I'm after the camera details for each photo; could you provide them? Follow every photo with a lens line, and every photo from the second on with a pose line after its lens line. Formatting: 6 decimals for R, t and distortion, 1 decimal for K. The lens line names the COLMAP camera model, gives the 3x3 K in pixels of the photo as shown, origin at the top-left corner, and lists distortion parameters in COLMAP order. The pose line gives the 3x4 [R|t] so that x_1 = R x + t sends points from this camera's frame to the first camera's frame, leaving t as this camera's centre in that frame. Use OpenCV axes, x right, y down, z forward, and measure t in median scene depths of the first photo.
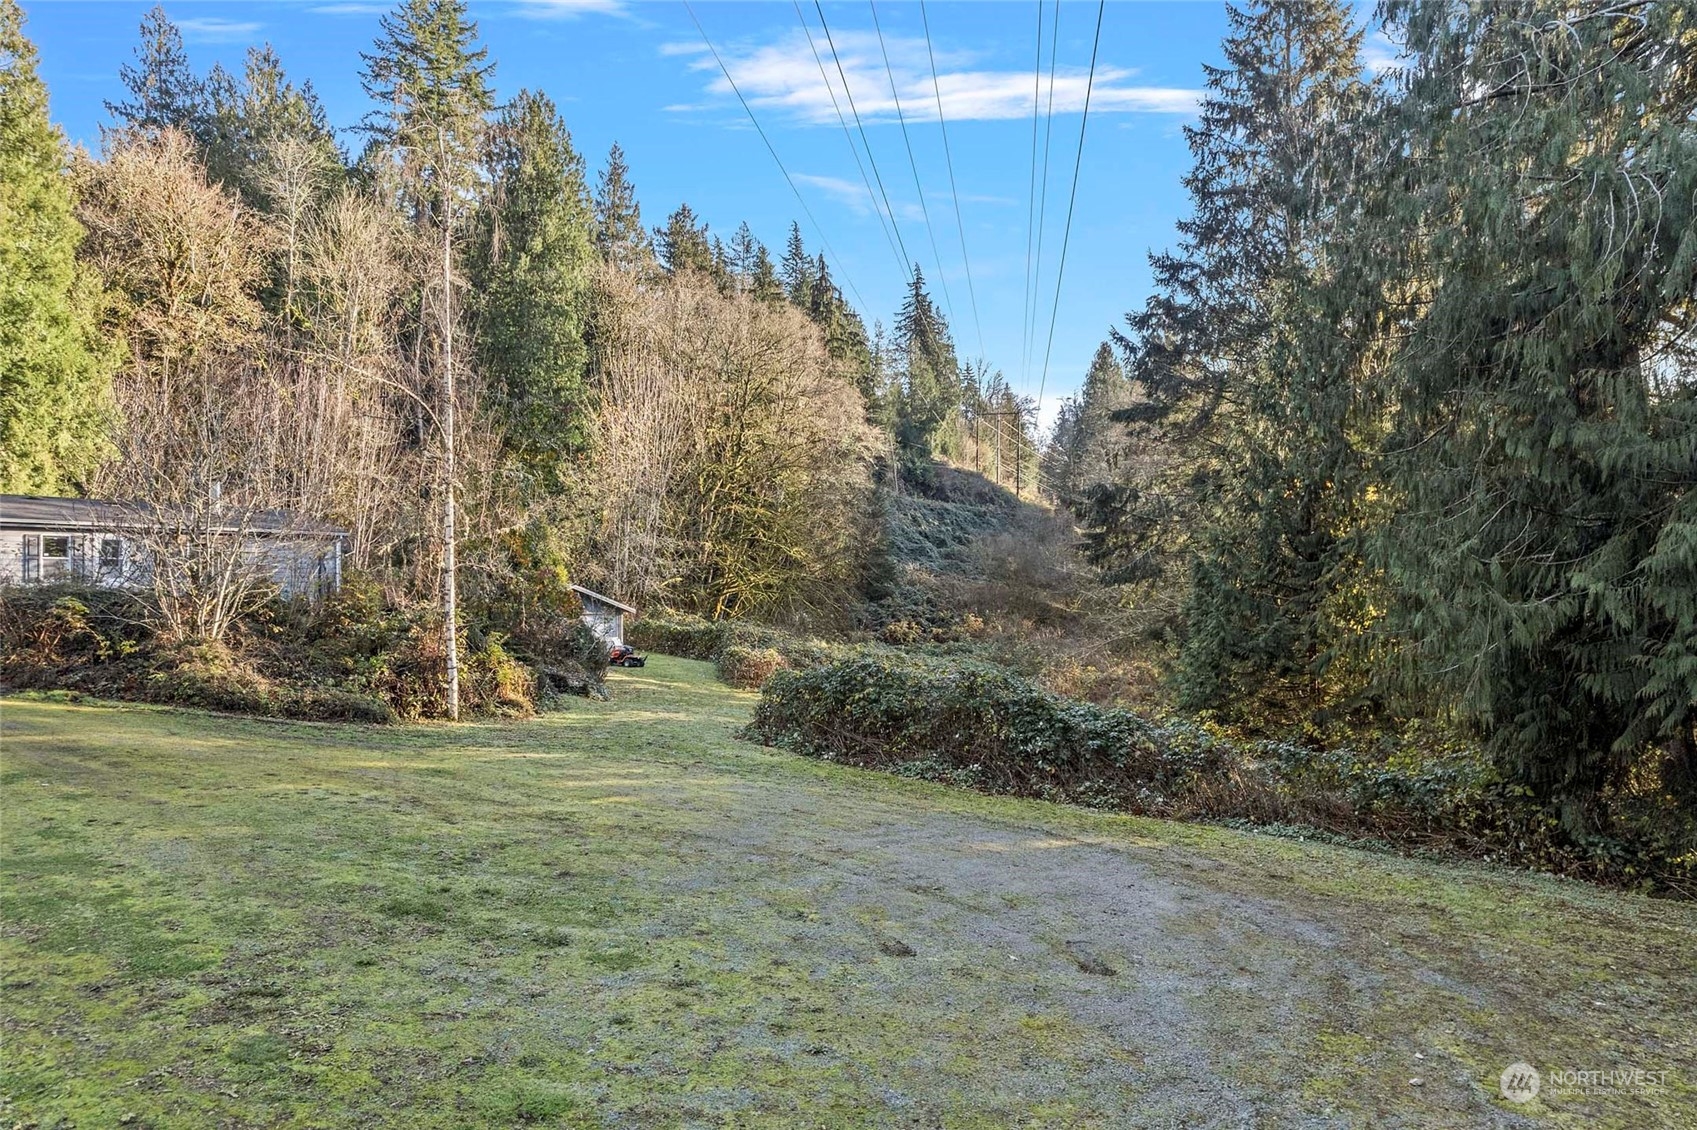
lens RADIAL K [[1118.7, 0, 848.5], [0, 1118.7, 565.0], [0, 0, 1]] dist [0.001008, 0.002331]
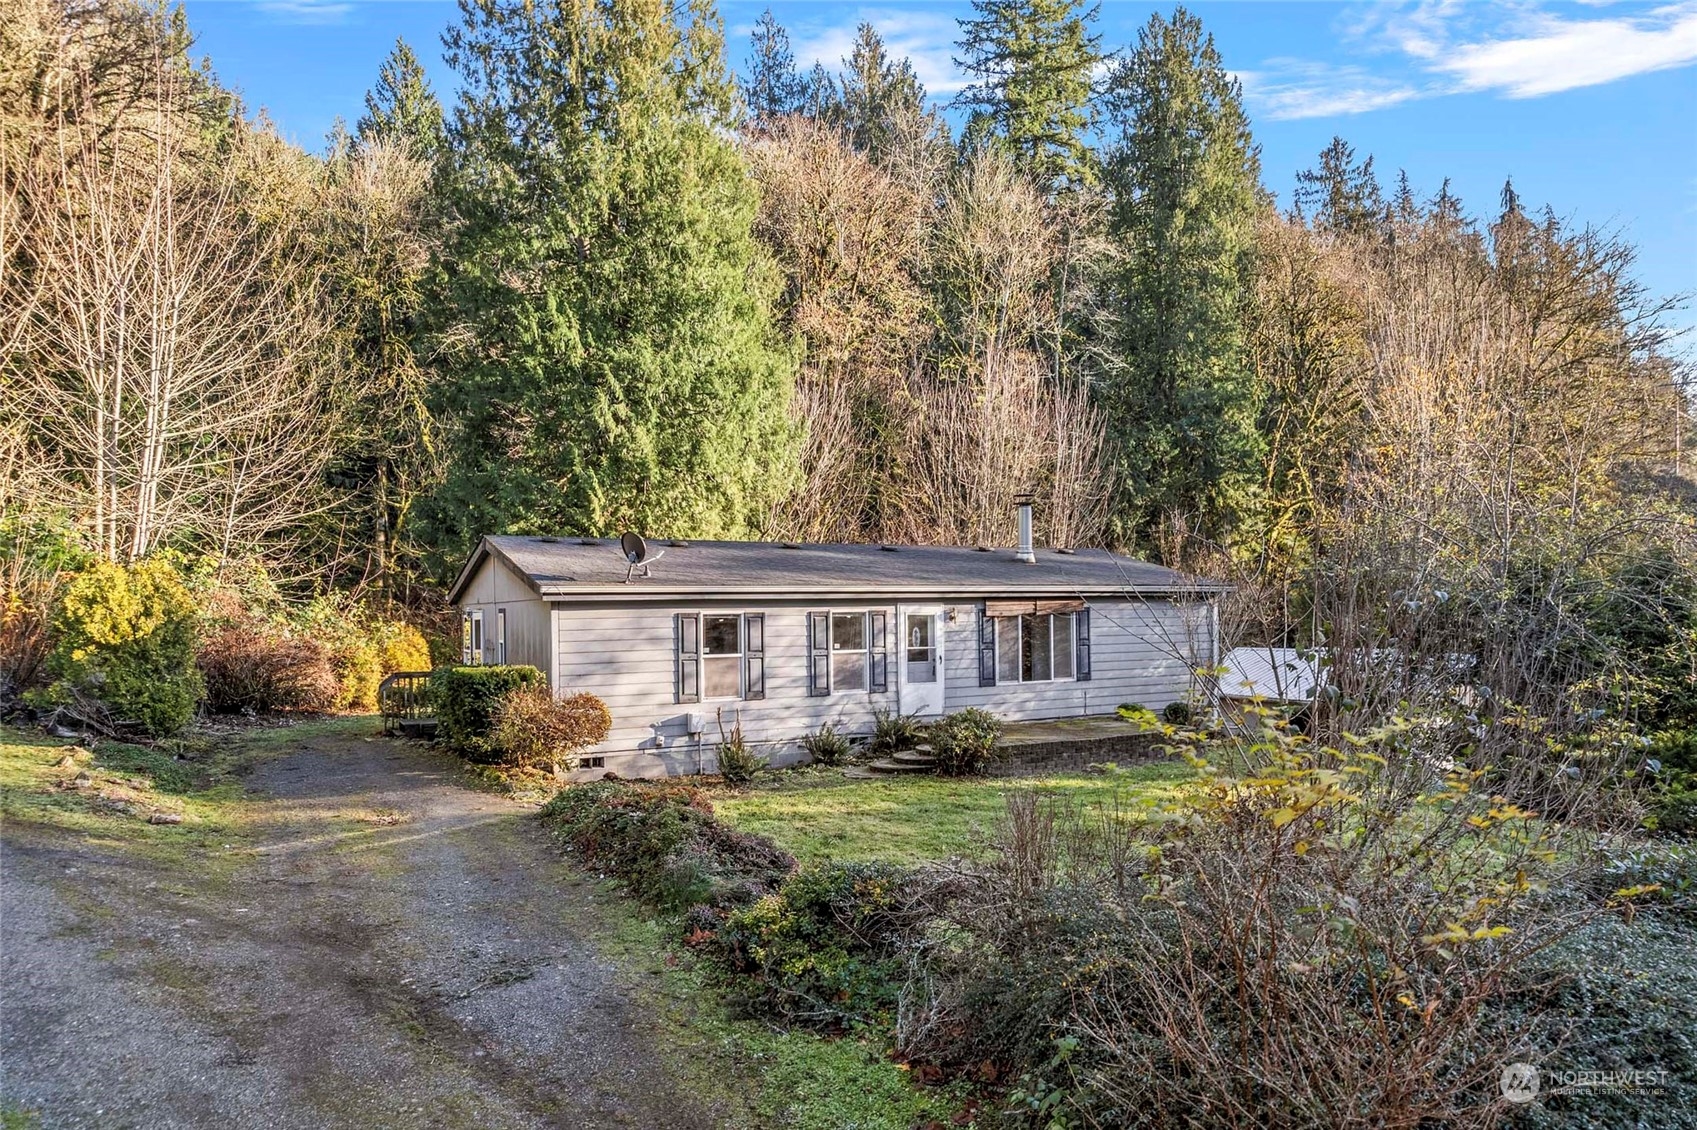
lens RADIAL K [[1118.7, 0, 848.5], [0, 1118.7, 565.0], [0, 0, 1]] dist [0.001008, 0.002331]
pose [[0.911346, -0.025444, -0.410855, -0.321578], [0.018450, 0.999610, -0.020981, -0.026250], [0.411228, 0.011540, 0.911459, 0.325918]]
